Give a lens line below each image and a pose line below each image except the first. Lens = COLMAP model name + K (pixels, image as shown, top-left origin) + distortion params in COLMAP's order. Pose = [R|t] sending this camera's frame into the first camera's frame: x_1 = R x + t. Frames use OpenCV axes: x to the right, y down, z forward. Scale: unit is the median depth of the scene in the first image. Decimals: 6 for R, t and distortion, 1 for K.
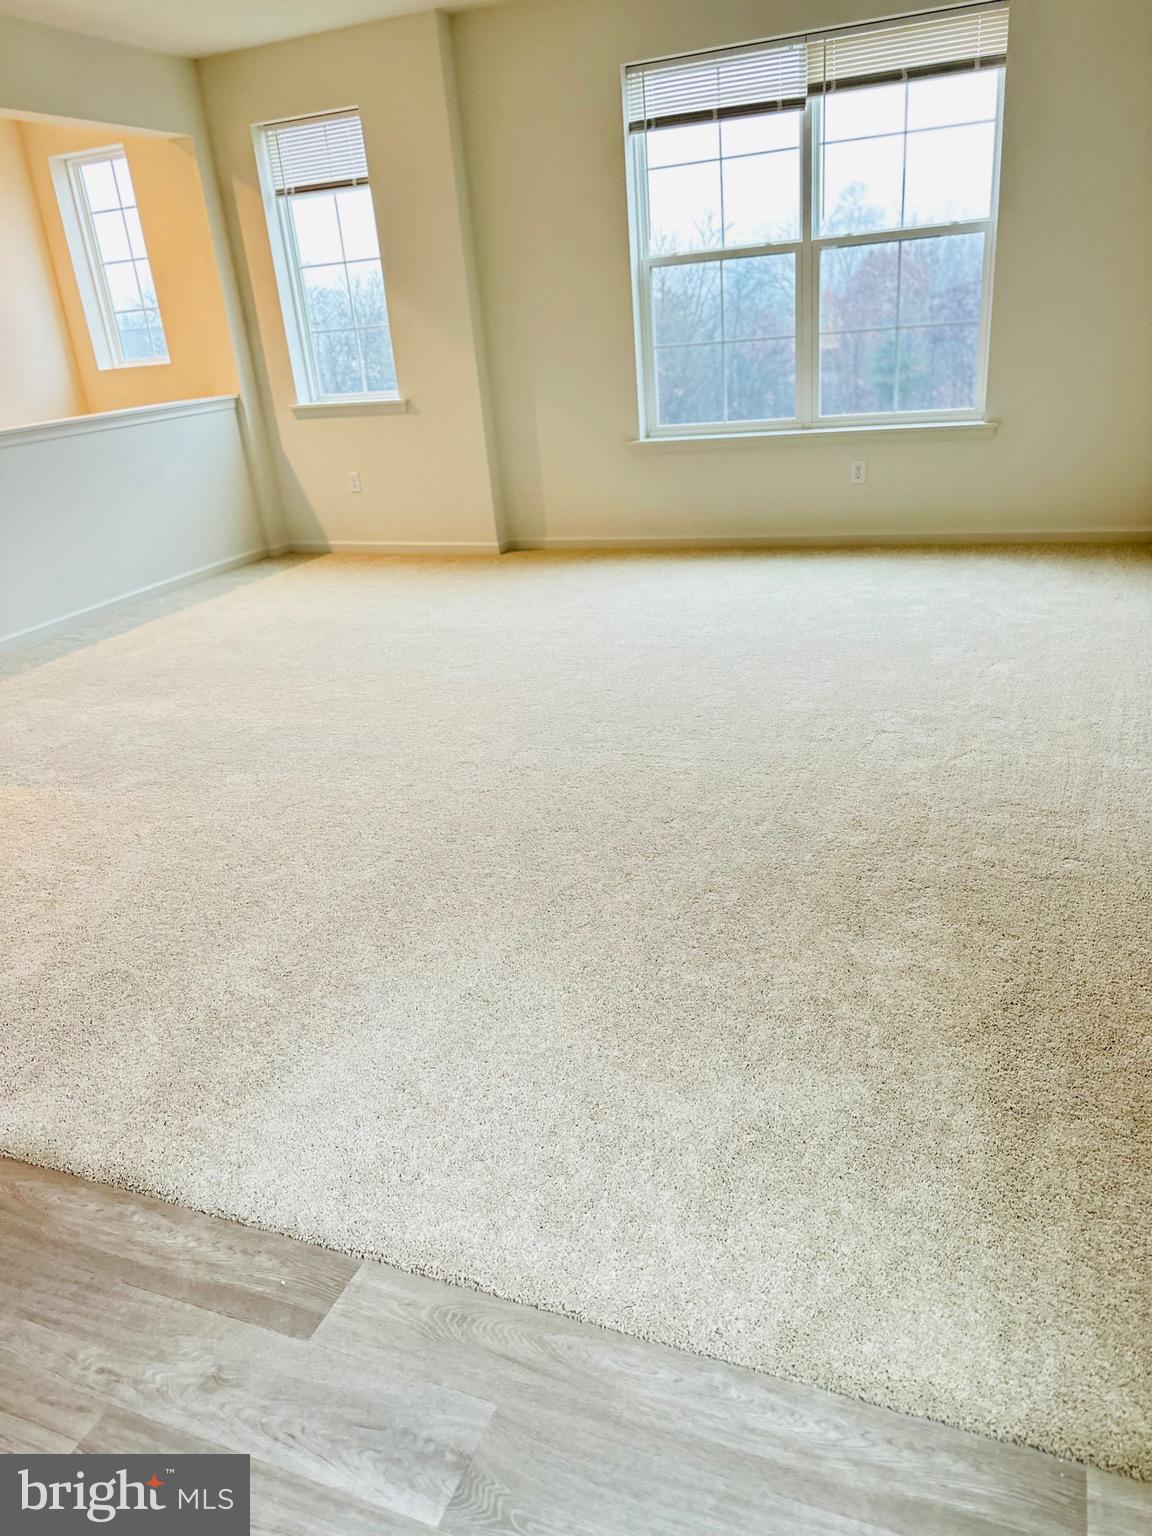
lens RADIAL K [[1072.5, 0, 569.4], [0, 1072.5, 771.9], [0, 0, 1]] dist [0.117169, -0.158024]
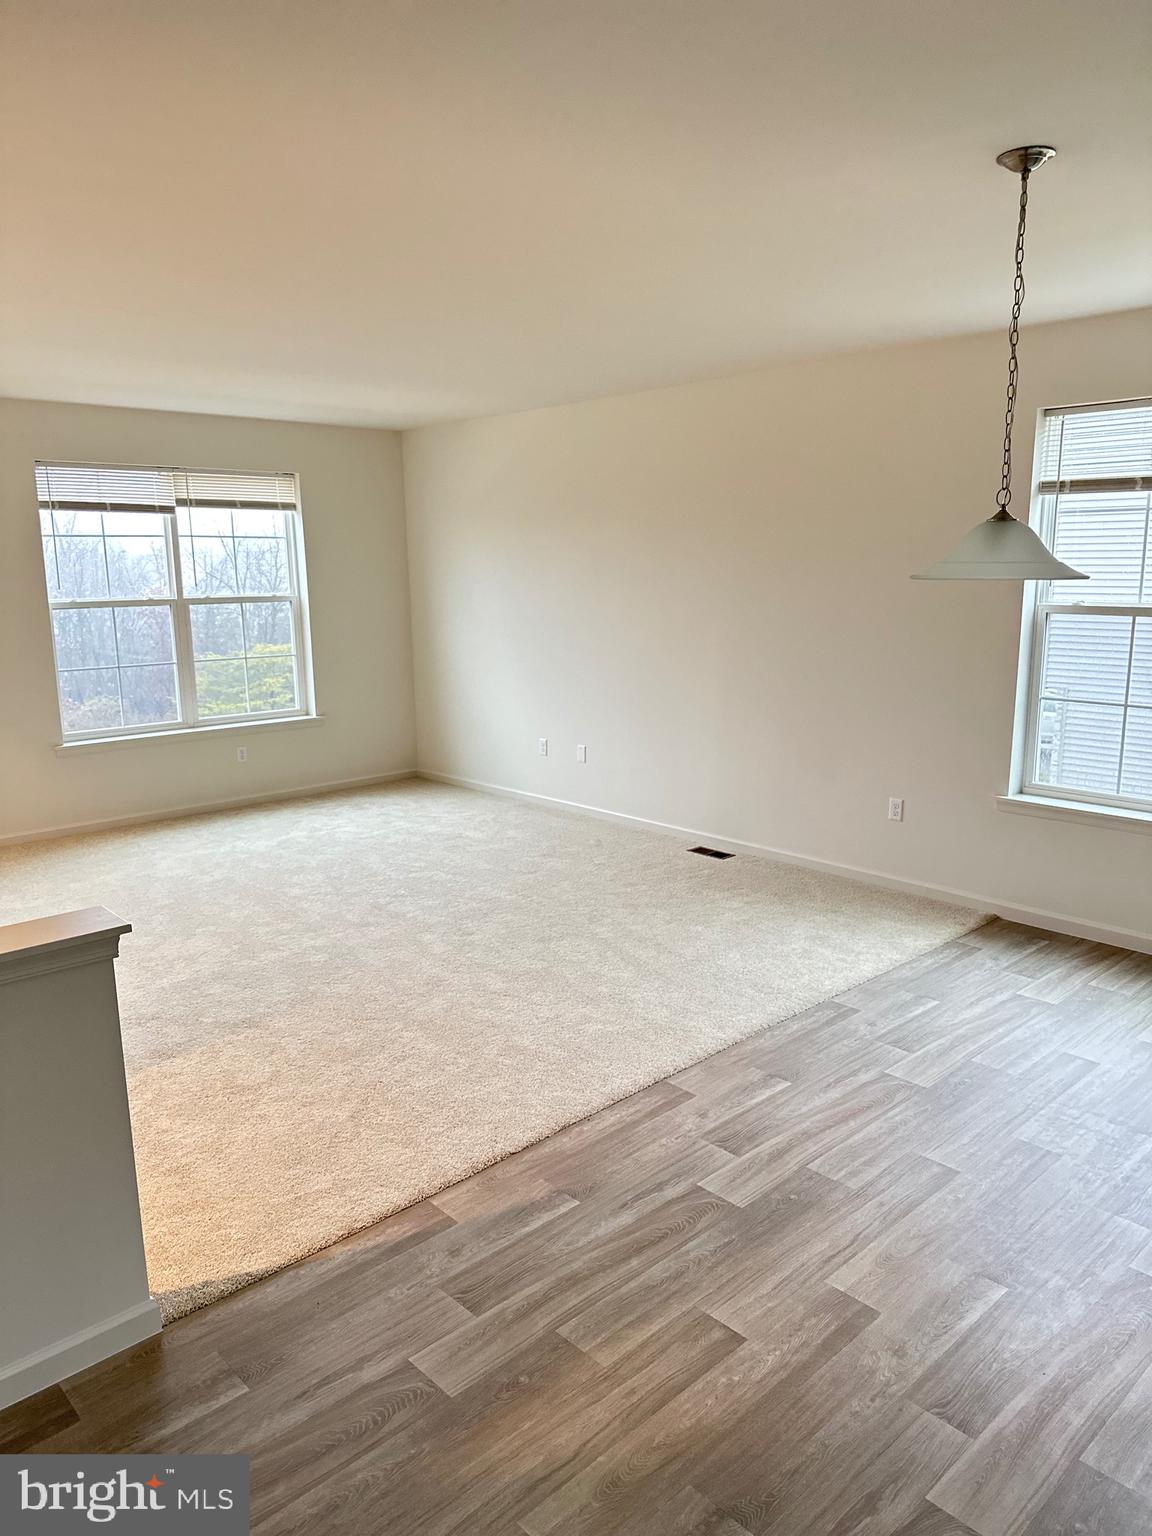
lens RADIAL K [[1072.5, 0, 569.4], [0, 1072.5, 771.9], [0, 0, 1]] dist [0.117169, -0.158024]
pose [[0.419435, -0.092061, 0.903105, -0.883852], [0.329171, 0.942561, -0.056796, -0.042741], [-0.846003, 0.321098, 0.425646, 0.074657]]
